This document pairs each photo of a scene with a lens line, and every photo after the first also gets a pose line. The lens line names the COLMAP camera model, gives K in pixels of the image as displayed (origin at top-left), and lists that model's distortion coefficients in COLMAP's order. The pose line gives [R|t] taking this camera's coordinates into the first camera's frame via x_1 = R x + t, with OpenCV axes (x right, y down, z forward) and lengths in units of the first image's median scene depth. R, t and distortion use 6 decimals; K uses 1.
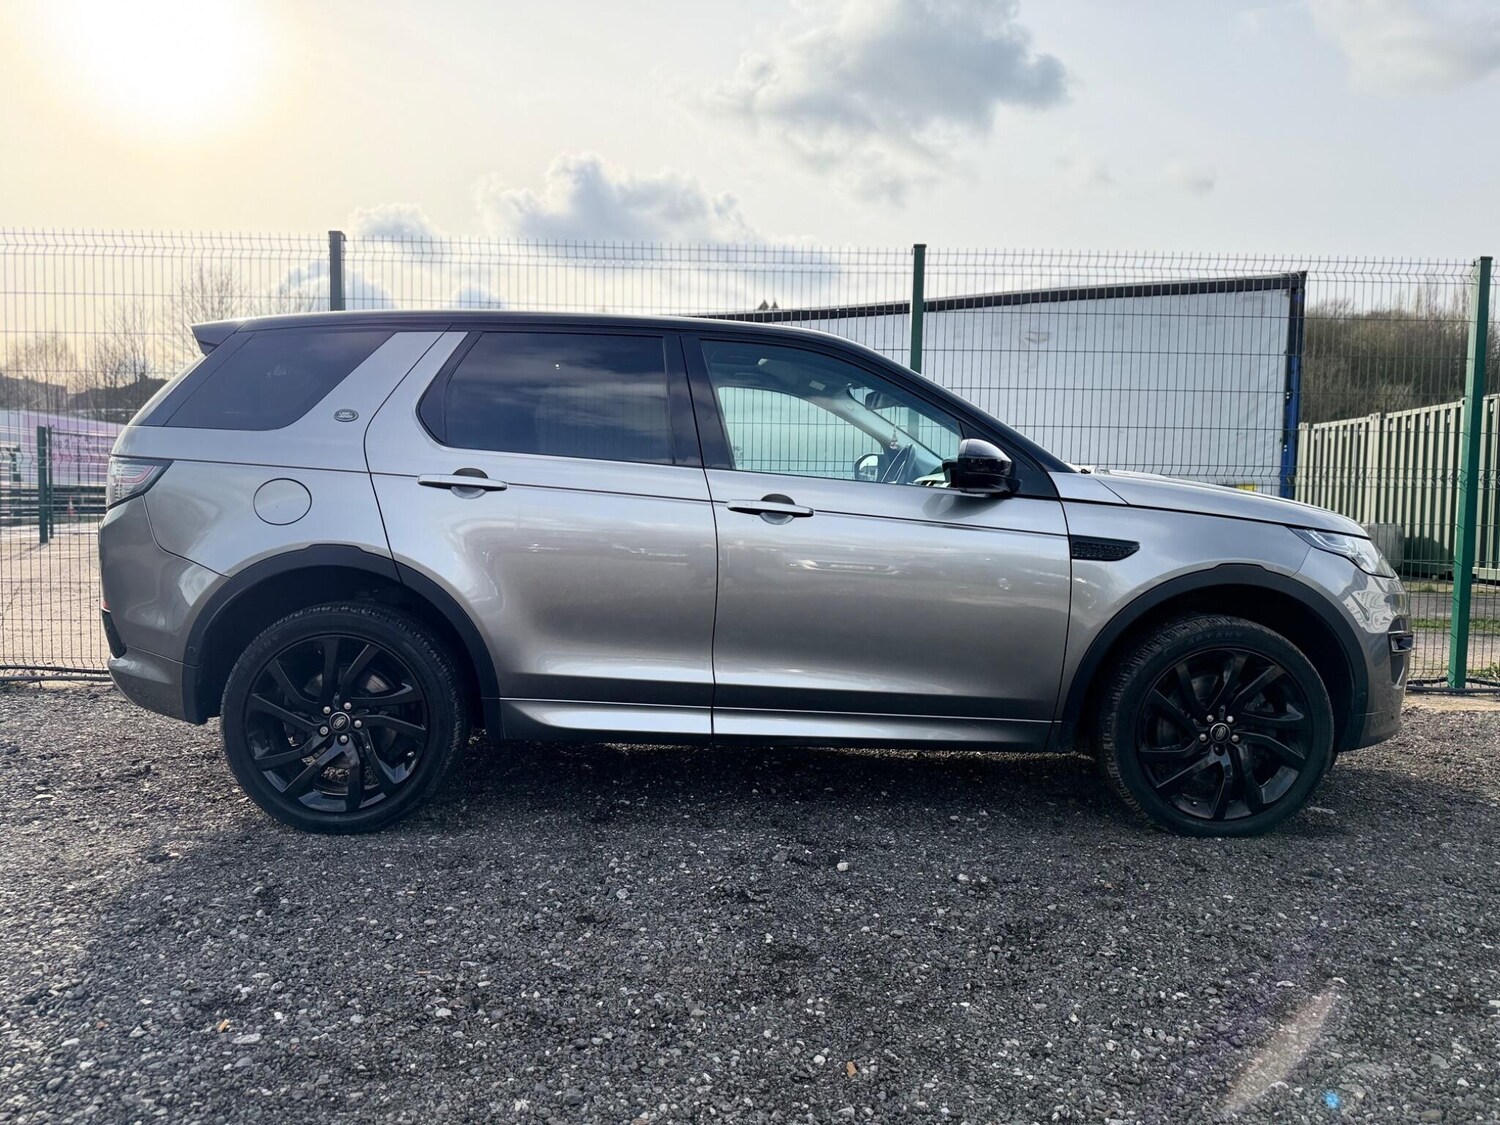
lens RADIAL K [[1060.1, 0, 745.2], [0, 1060.1, 564.5], [0, 0, 1]] dist [0.023069, -0.027150]
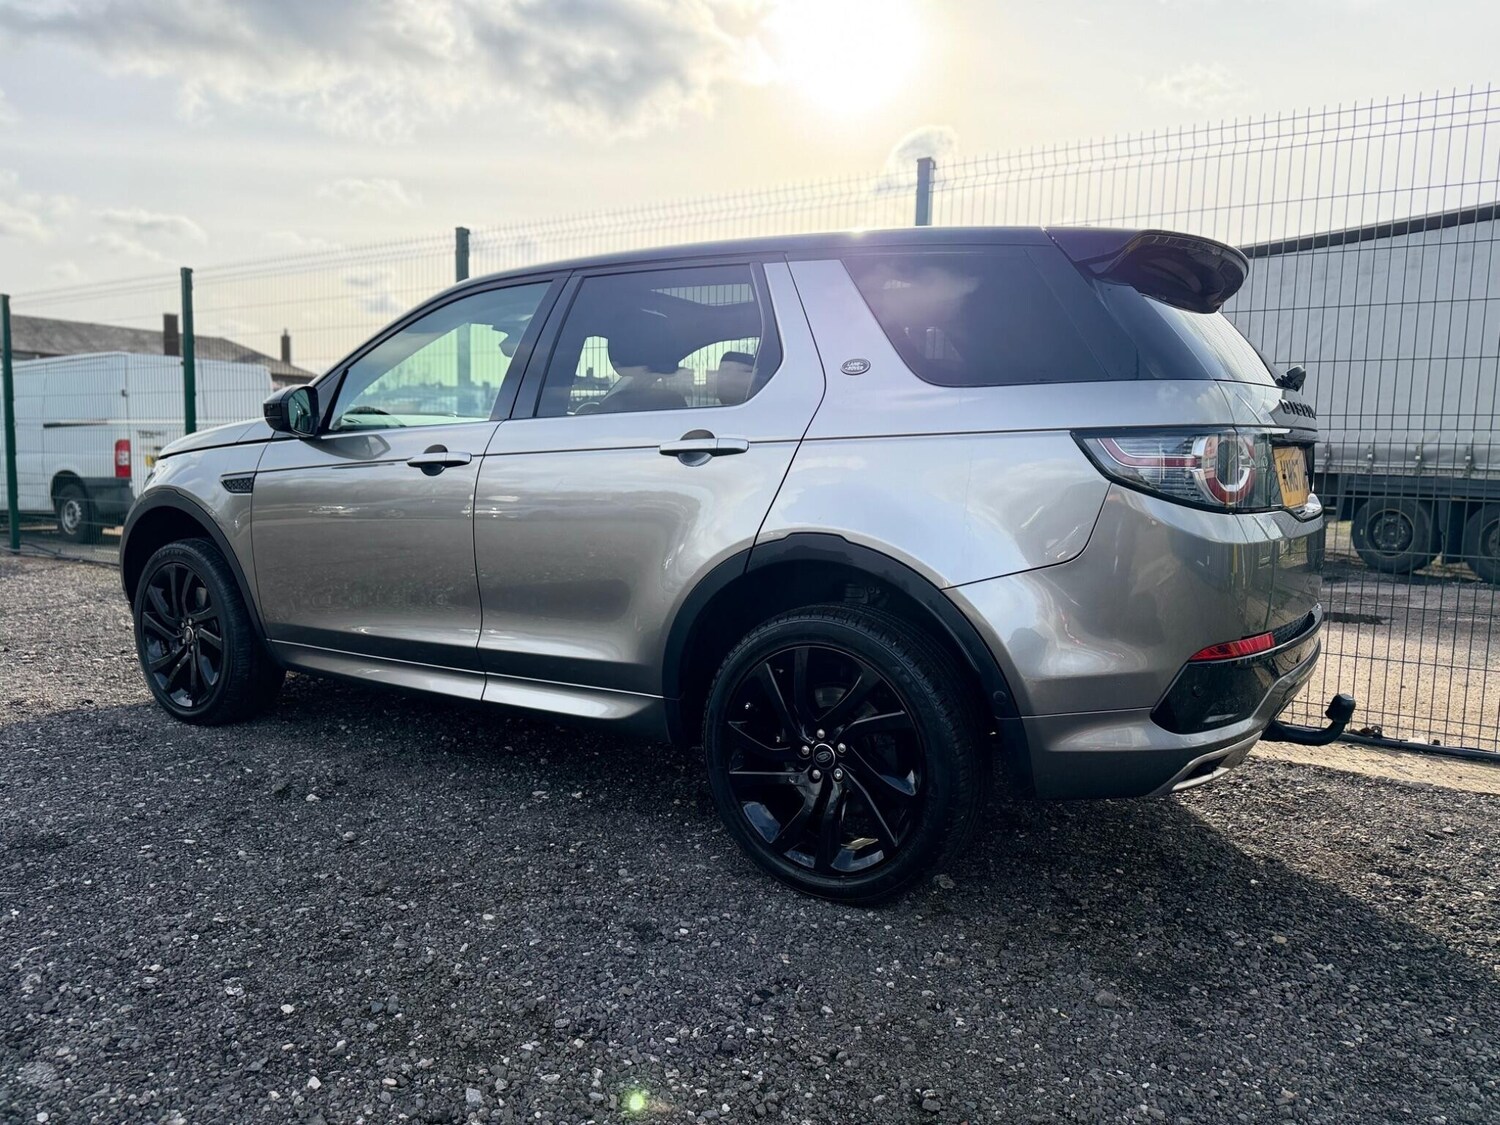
lens RADIAL K [[1060.1, 0, 740.6], [0, 1060.1, 566.9], [0, 0, 1]] dist [0.023069, -0.027150]
pose [[0.815176, 0.063732, -0.575696, 0.946742], [-0.047957, 0.997942, 0.042570, -0.009025], [0.577224, -0.007094, 0.816555, 0.374051]]
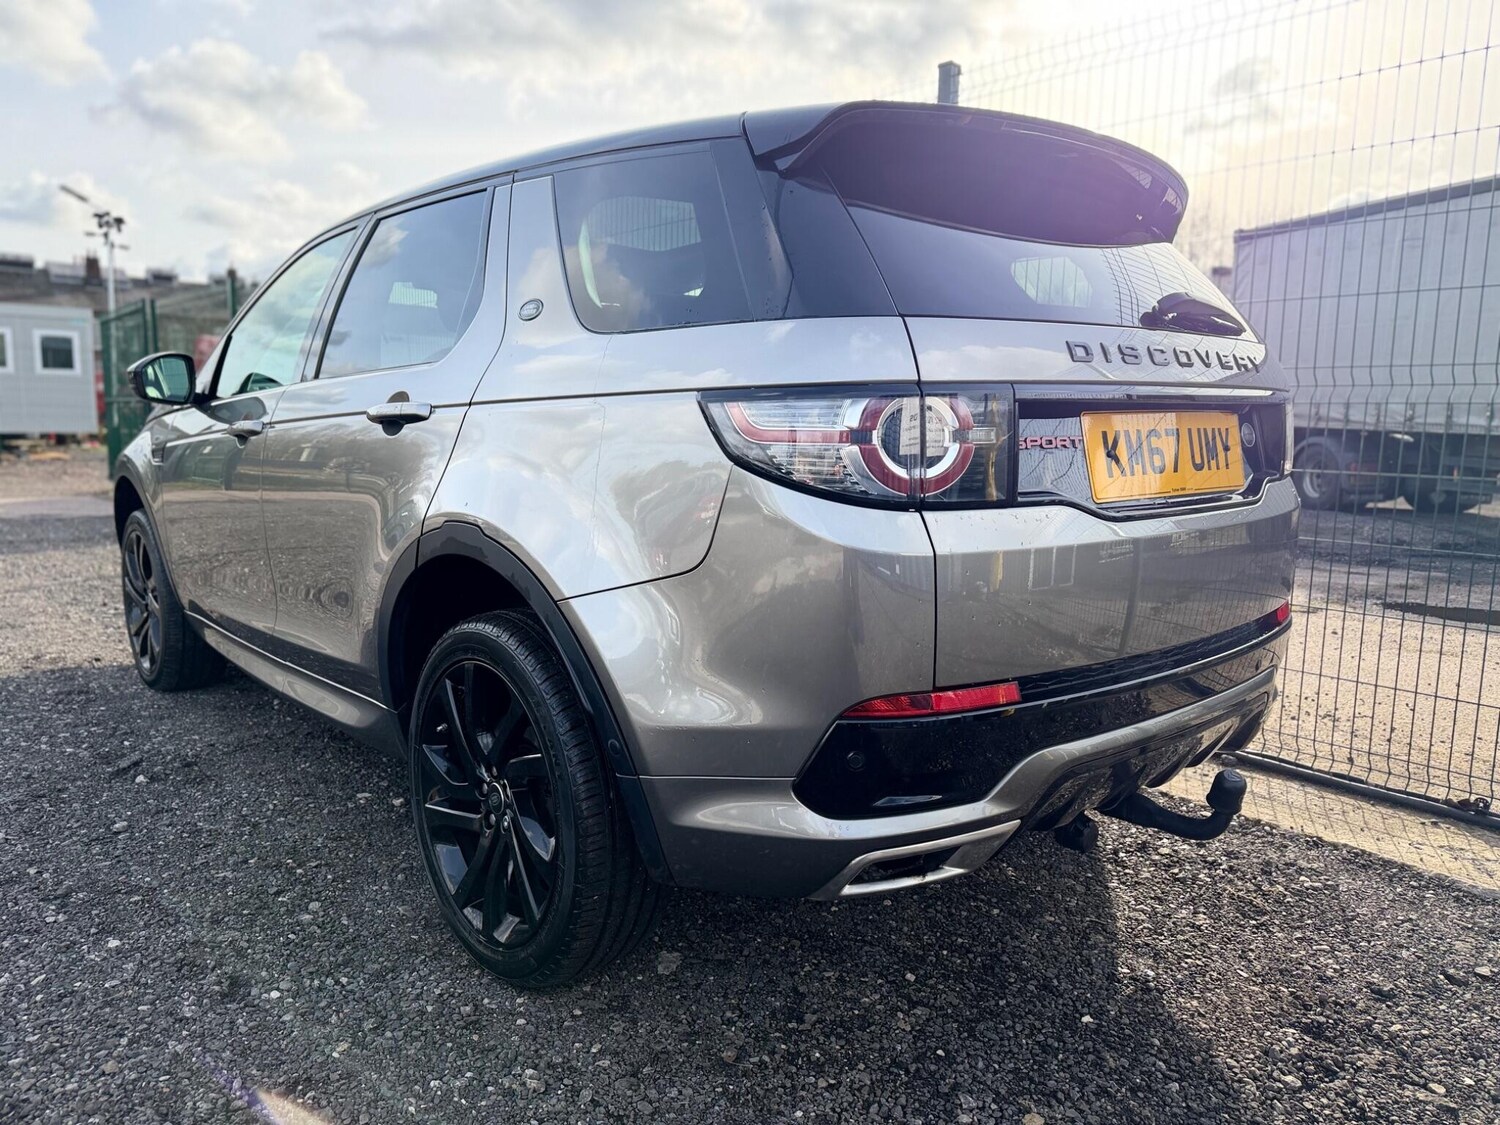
lens RADIAL K [[1060.1, 0, 741.2], [0, 1060.1, 565.1], [0, 0, 1]] dist [0.023069, -0.027150]
pose [[0.626611, 0.105936, -0.772099, 1.124316], [-0.059697, 0.994332, 0.087980, -0.041785], [0.777043, -0.009037, 0.629383, 0.762031]]
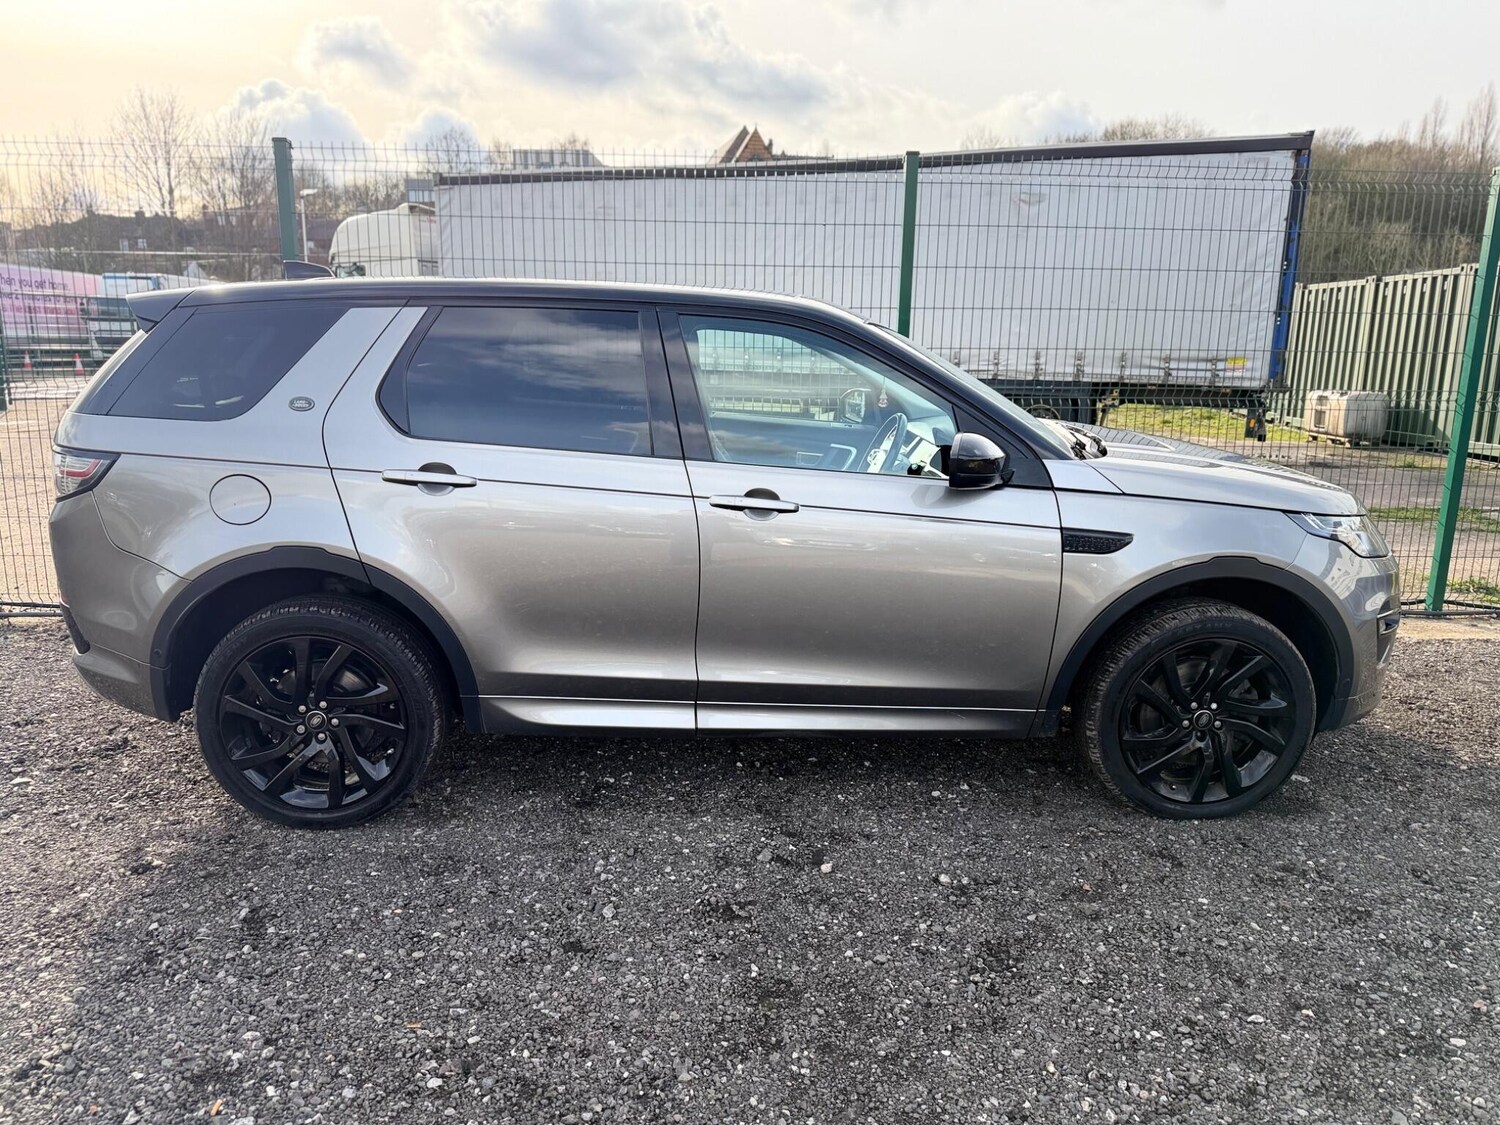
lens RADIAL K [[1060.1, 0, 748.0], [0, 1060.1, 571.2], [0, 0, 1]] dist [0.023069, -0.027150]
pose [[0.999782, -0.006653, 0.019767, -0.000918], [0.003565, 0.988319, 0.152356, -0.137444], [-0.020550, -0.152252, 0.988128, 0.041647]]
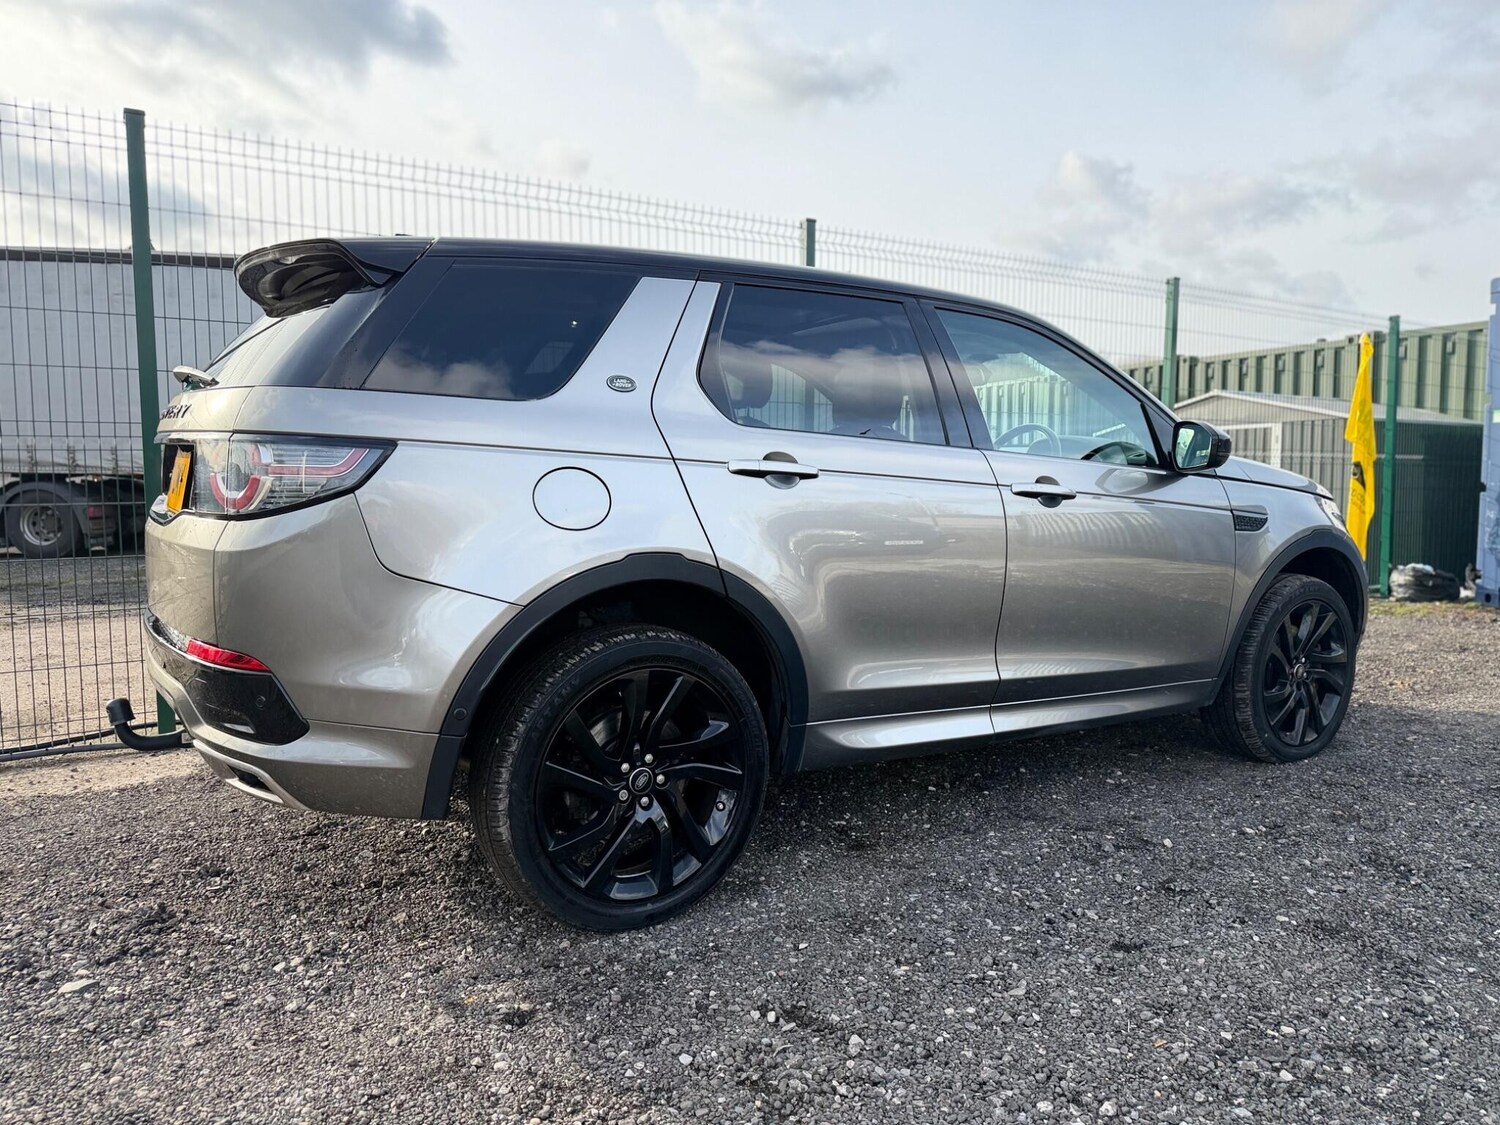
lens RADIAL K [[1060.1, 0, 744.2], [0, 1060.1, 563.9], [0, 0, 1]] dist [0.023069, -0.027150]
pose [[0.858237, -0.057120, 0.510065, -0.702939], [0.044190, 0.998321, 0.037445, -0.035712], [-0.511348, -0.009597, 0.859320, 0.303190]]
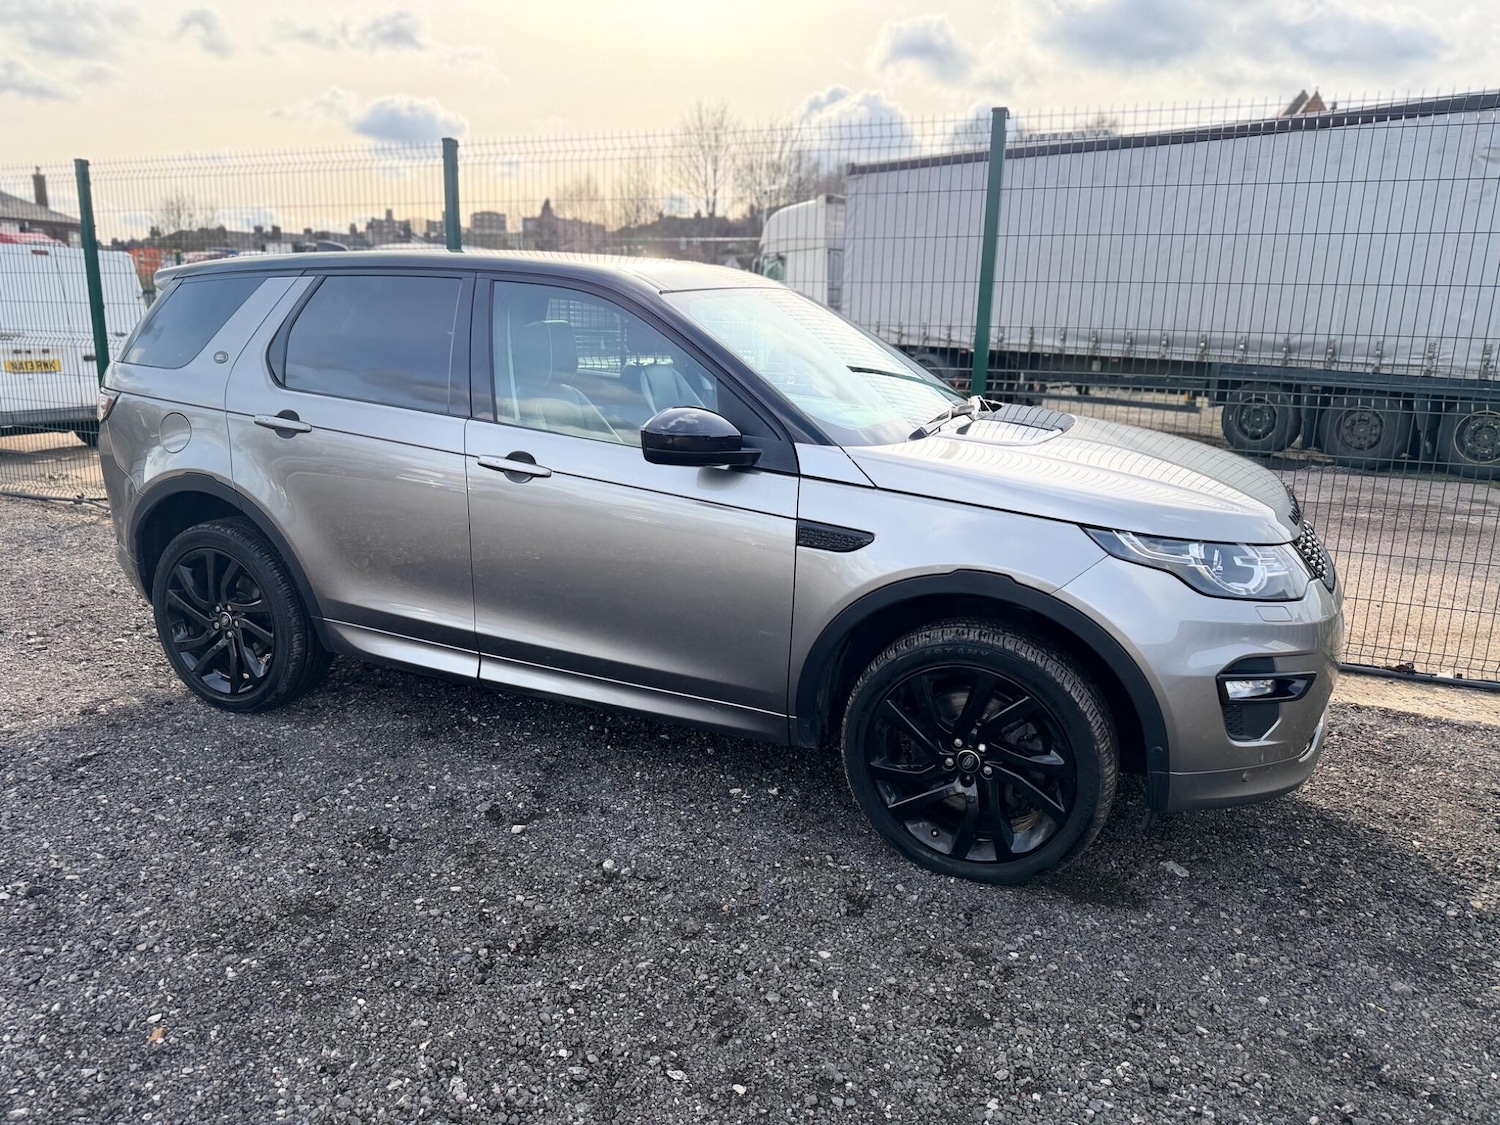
lens RADIAL K [[1060.1, 0, 747.0], [0, 1060.1, 567.4], [0, 0, 1]] dist [0.023069, -0.027150]
pose [[0.902086, 0.105619, -0.418432, 0.638897], [-0.037652, 0.985153, 0.167496, -0.132218], [0.429910, -0.135341, 0.892670, 0.196631]]
